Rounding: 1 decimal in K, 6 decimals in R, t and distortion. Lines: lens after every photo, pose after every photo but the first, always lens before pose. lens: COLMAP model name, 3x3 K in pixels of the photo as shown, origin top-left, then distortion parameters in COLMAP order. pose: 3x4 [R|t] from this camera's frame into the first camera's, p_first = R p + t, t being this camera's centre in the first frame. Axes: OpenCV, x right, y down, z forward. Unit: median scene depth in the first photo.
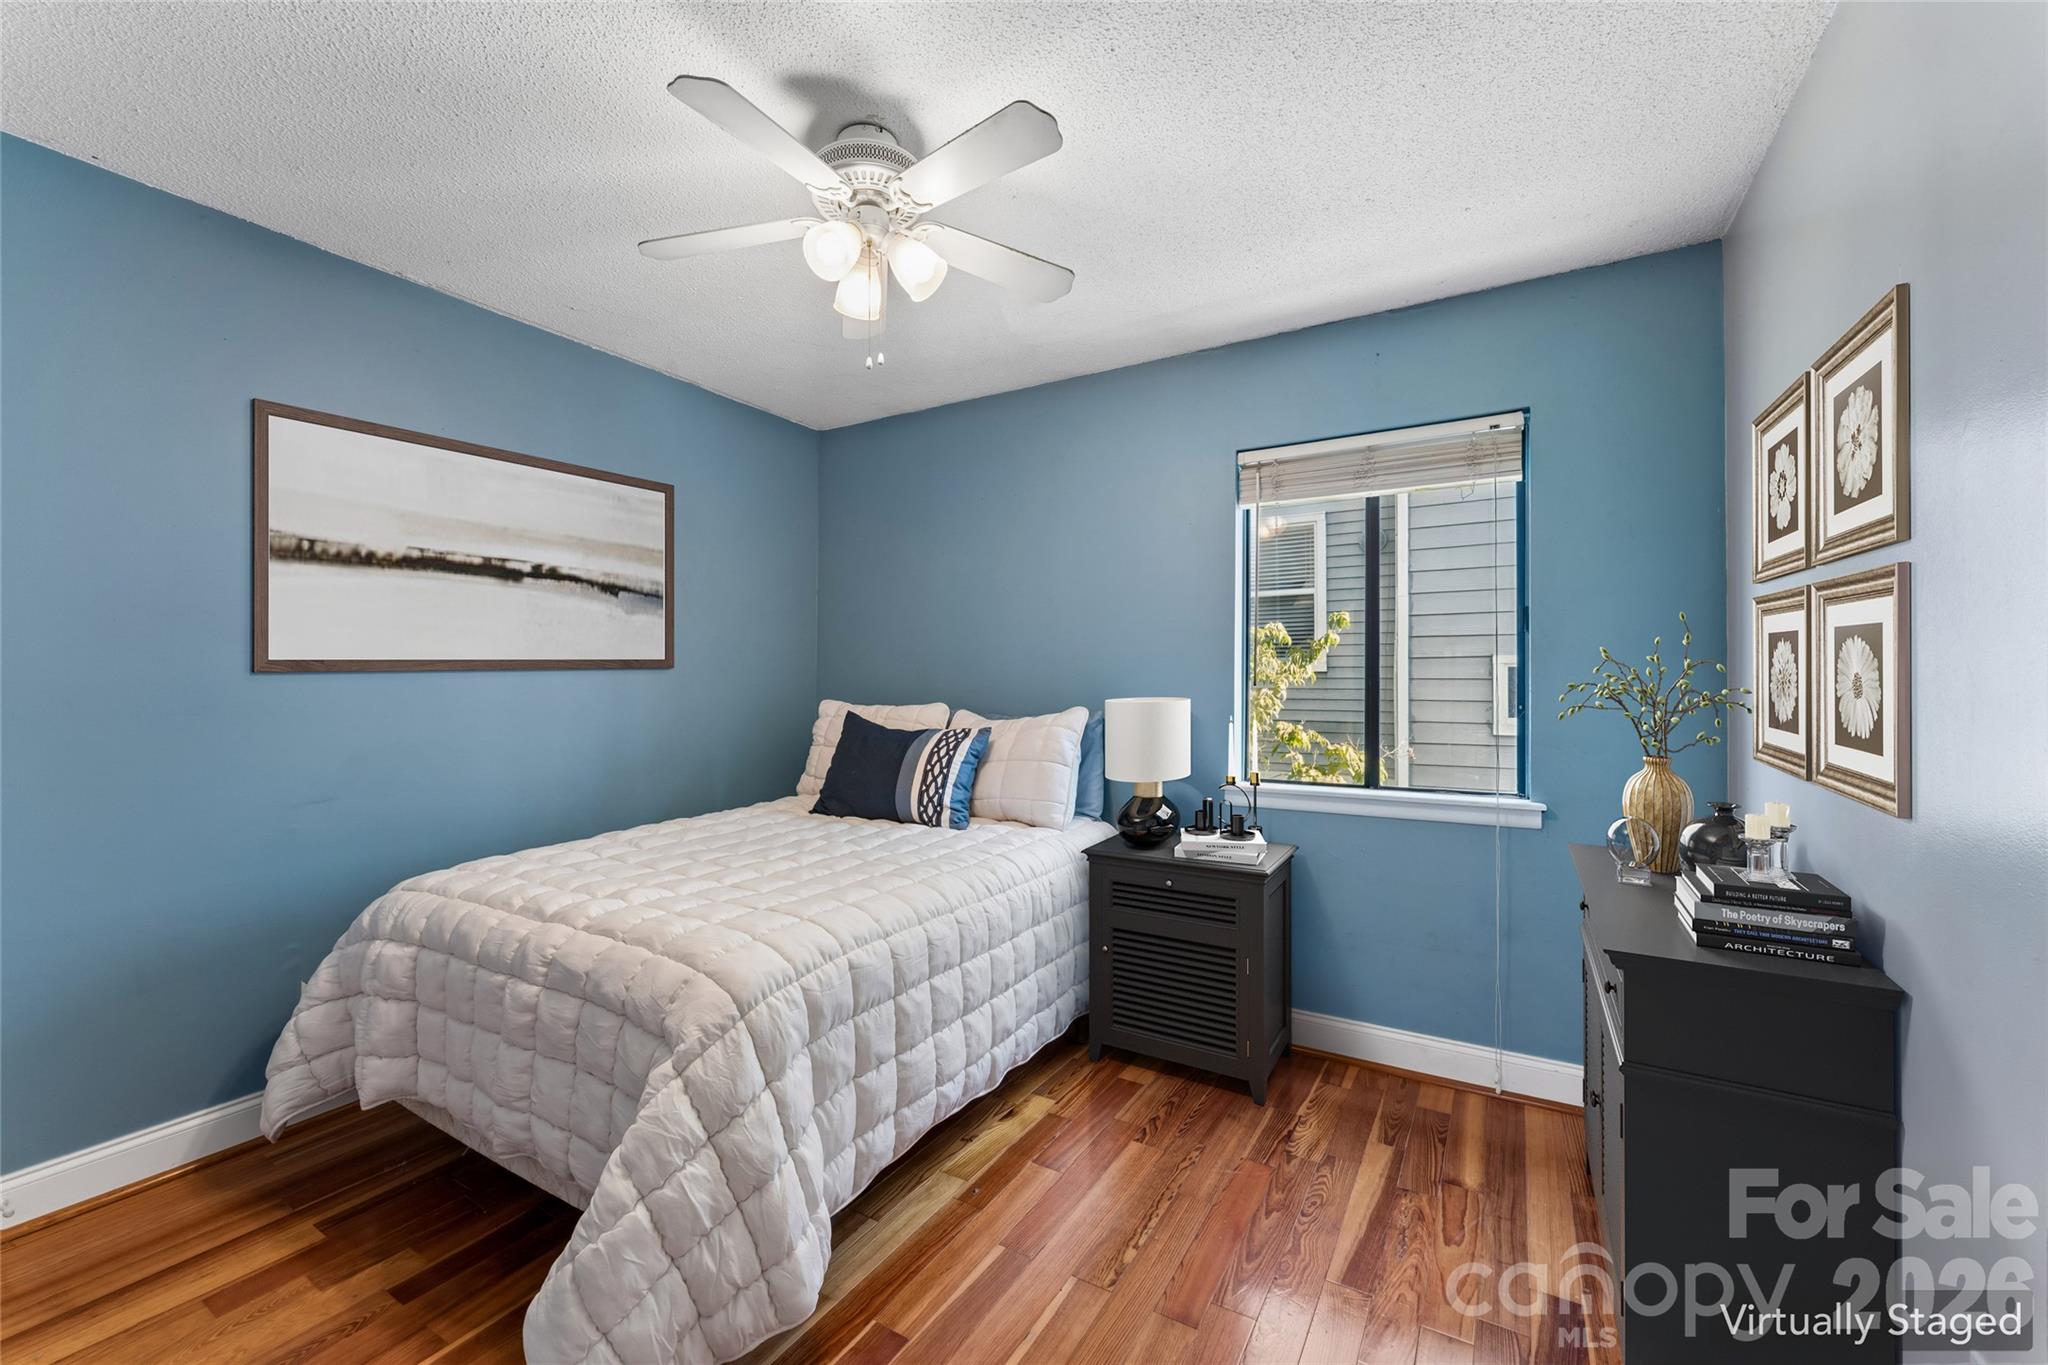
lens RADIAL K [[833.3, 0, 1008.1], [0, 833.3, 669.6], [0, 0, 1]] dist [-0.002035, -0.000625]
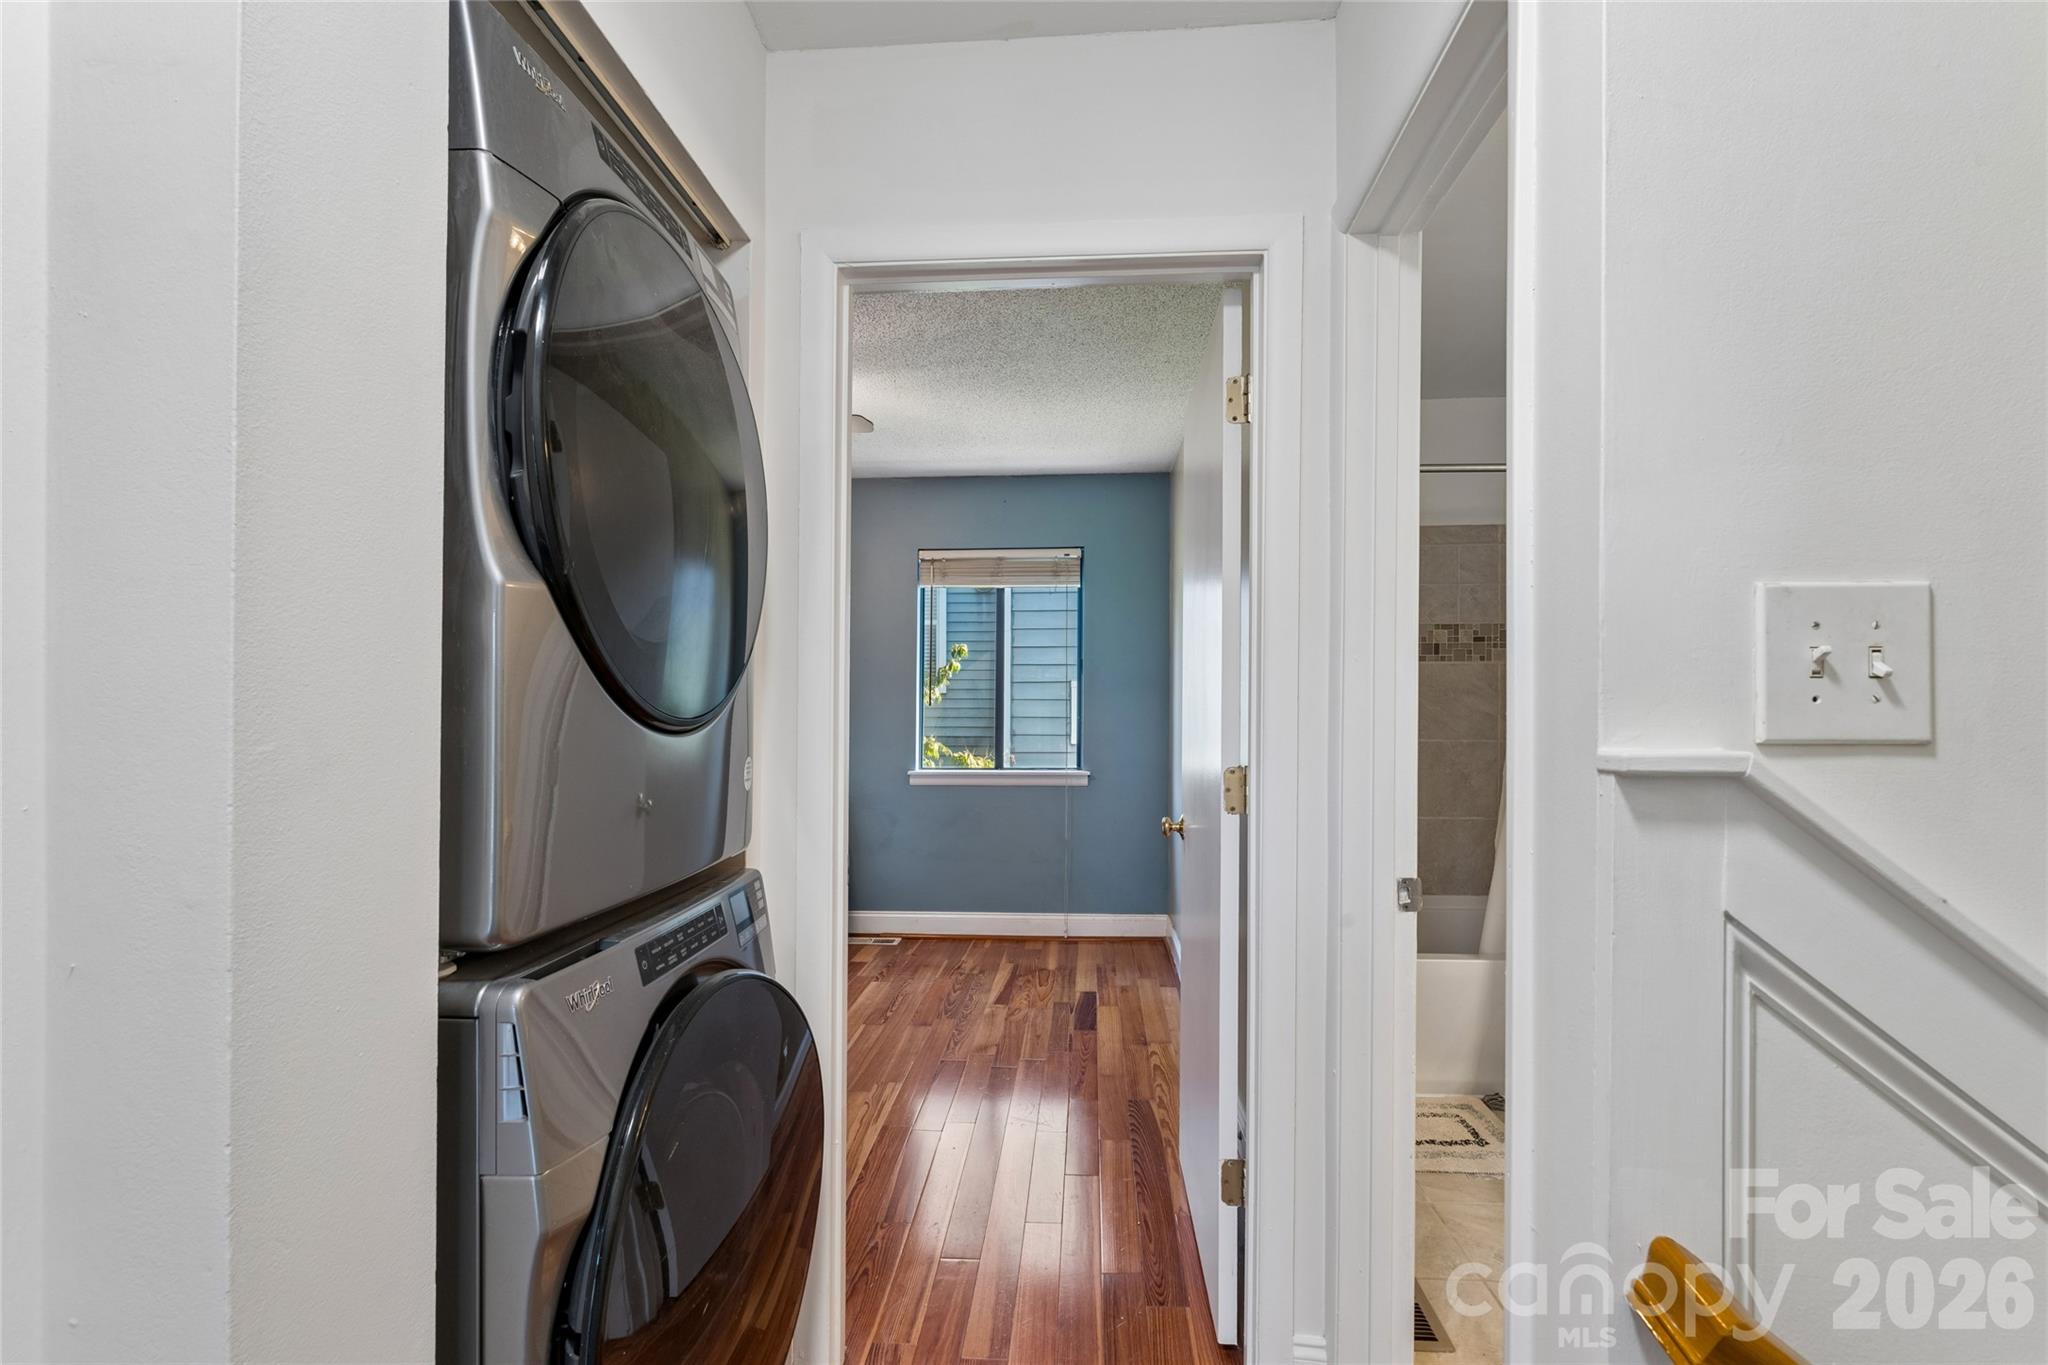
lens RADIAL K [[921.8, 0, 1021.6], [0, 921.8, 689.1], [0, 0, 1]] dist [-0.004813, 0.002163]
pose [[0.892152, 0.005616, 0.451700, -0.219425], [-0.006495, 0.999979, 0.000394, -0.008924], [-0.451689, -0.003286, 0.892170, -0.403960]]
